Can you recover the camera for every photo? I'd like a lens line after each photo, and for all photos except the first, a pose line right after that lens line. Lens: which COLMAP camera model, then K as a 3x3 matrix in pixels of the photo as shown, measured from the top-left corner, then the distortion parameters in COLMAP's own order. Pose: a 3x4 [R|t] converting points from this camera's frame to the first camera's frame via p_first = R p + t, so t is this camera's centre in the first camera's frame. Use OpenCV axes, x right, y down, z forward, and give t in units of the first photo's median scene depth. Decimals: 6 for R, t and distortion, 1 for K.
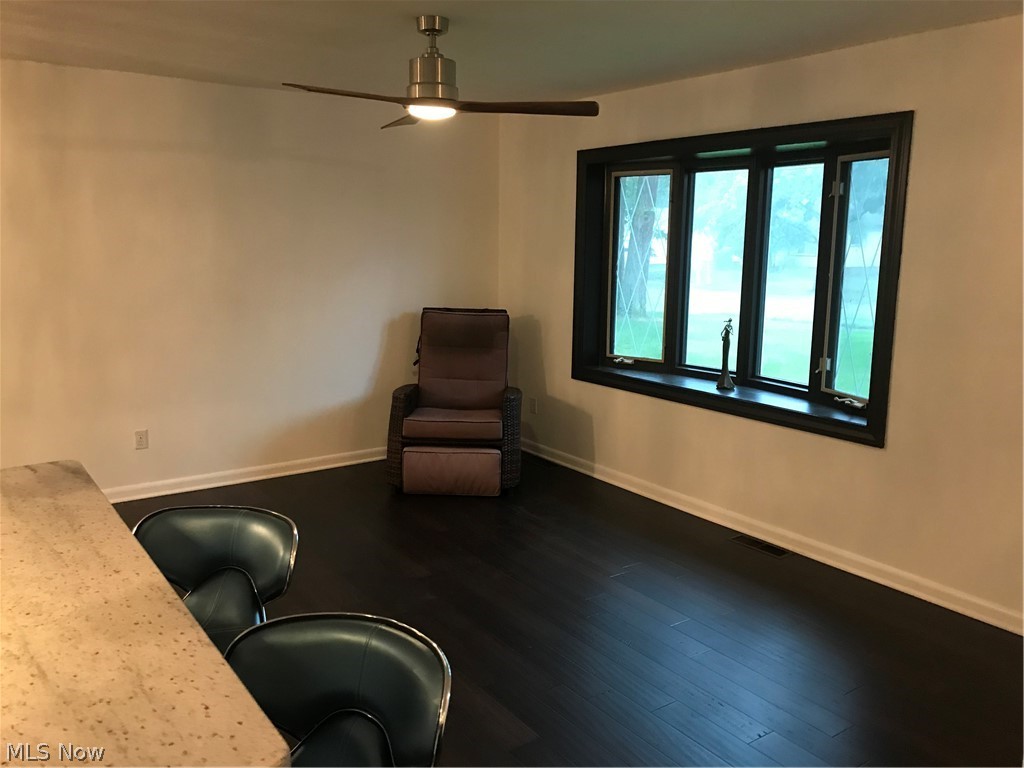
lens RADIAL K [[850.5, 0, 512.0], [0, 850.5, 384.0], [0, 0, 1]] dist [0.148474, -0.178920]
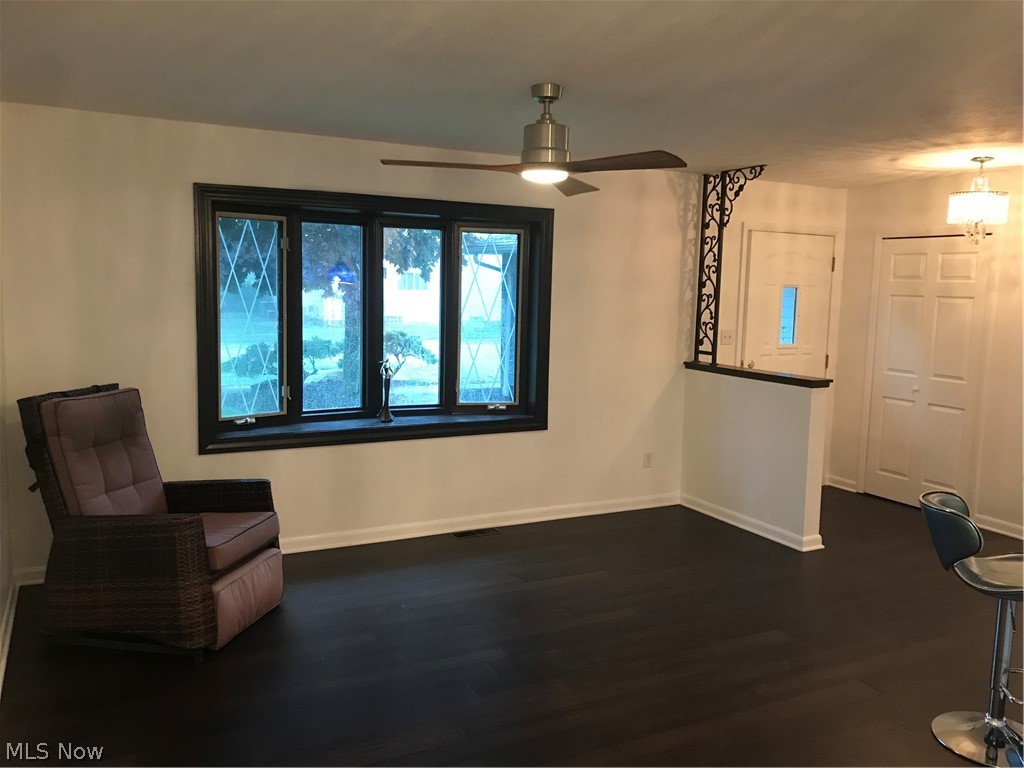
lens RADIAL K [[850.5, 0, 512.0], [0, 850.5, 384.0], [0, 0, 1]] dist [0.148474, -0.178920]
pose [[0.133500, -0.124760, 0.983165, -0.996847], [0.154303, 0.982563, 0.103732, -0.161723], [-0.978963, 0.137857, 0.150423, 0.813399]]
